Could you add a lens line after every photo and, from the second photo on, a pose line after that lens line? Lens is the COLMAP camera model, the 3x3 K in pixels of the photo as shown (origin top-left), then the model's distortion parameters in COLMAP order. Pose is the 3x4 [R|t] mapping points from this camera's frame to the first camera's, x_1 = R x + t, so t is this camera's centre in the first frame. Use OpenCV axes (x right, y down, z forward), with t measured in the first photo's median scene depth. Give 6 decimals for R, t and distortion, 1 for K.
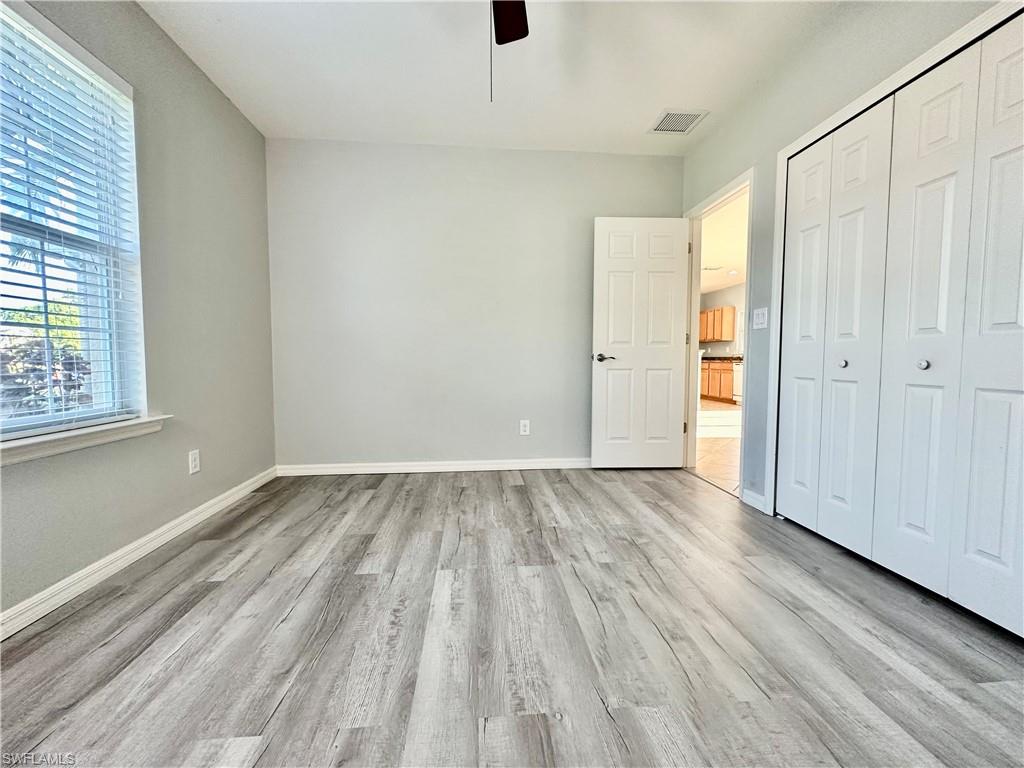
lens RADIAL K [[420.3, 0, 512.0], [0, 420.3, 384.0], [0, 0, 1]] dist [-0.003094, 0.001156]
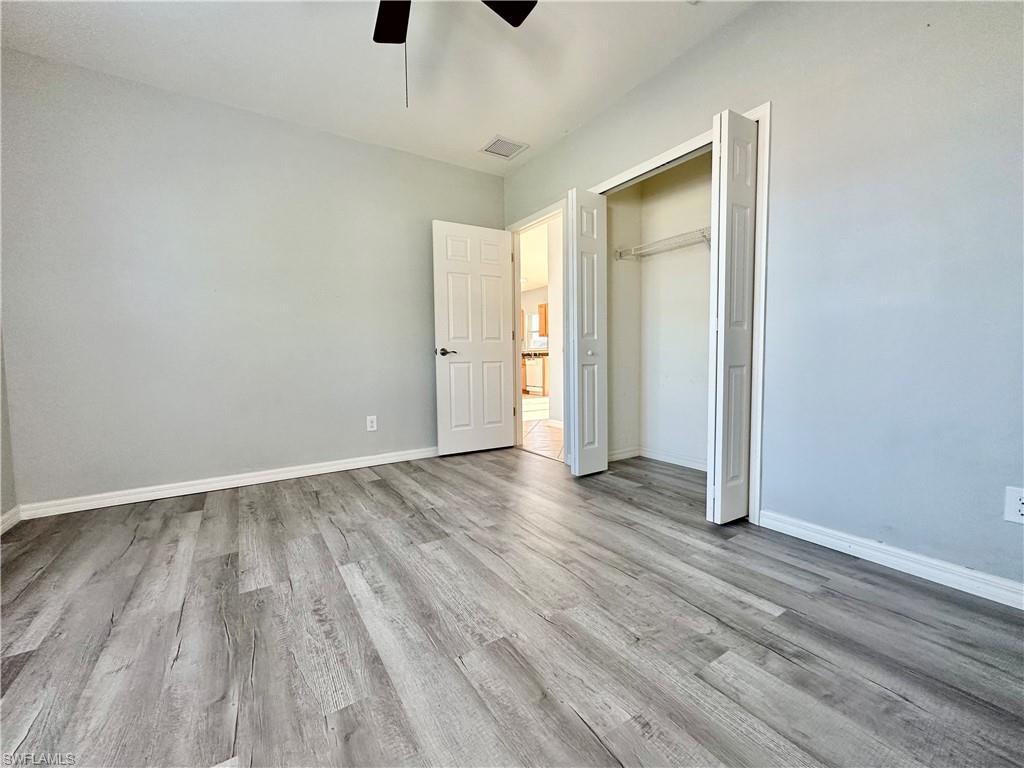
lens RADIAL K [[420.3, 0, 512.0], [0, 420.3, 384.0], [0, 0, 1]] dist [-0.003094, 0.001156]
pose [[0.882933, -0.043992, 0.467434, -0.223362], [0.043215, 0.998989, 0.012388, 0.021936], [-0.467507, 0.009262, 0.883941, -0.045480]]
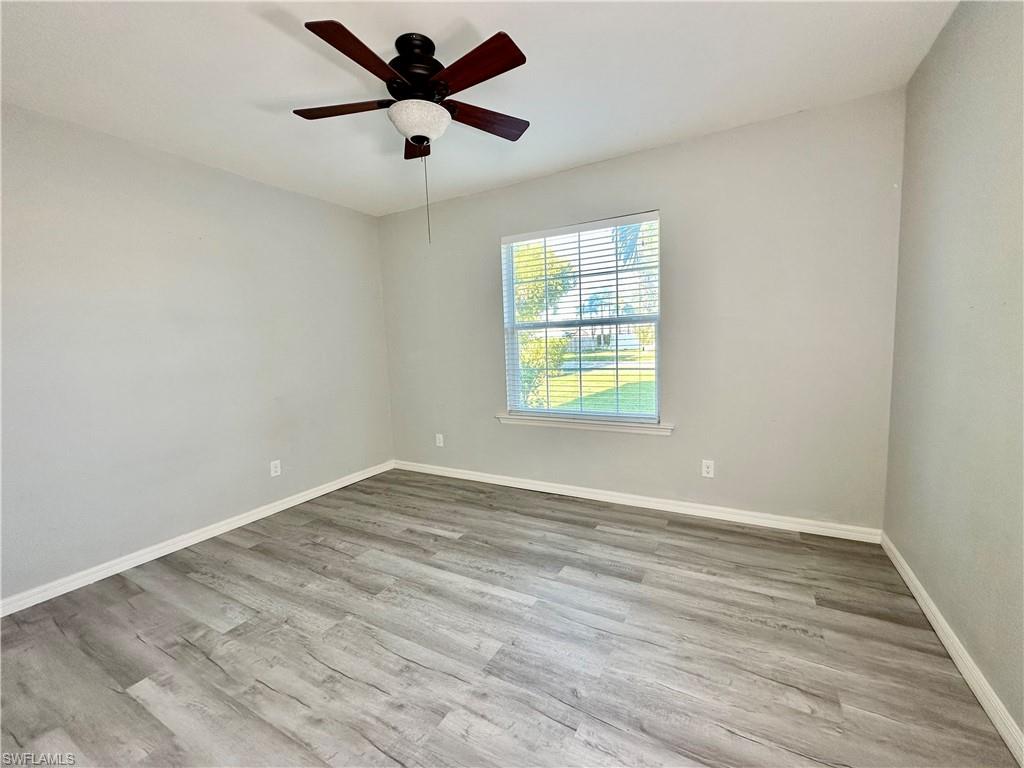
lens RADIAL K [[420.3, 0, 512.0], [0, 420.3, 384.0], [0, 0, 1]] dist [-0.003094, 0.001156]
pose [[-0.563827, 0.104337, -0.819276, 0.647576], [-0.011779, 0.990871, 0.134297, -0.255716], [0.825809, 0.085370, -0.557450, 1.326664]]
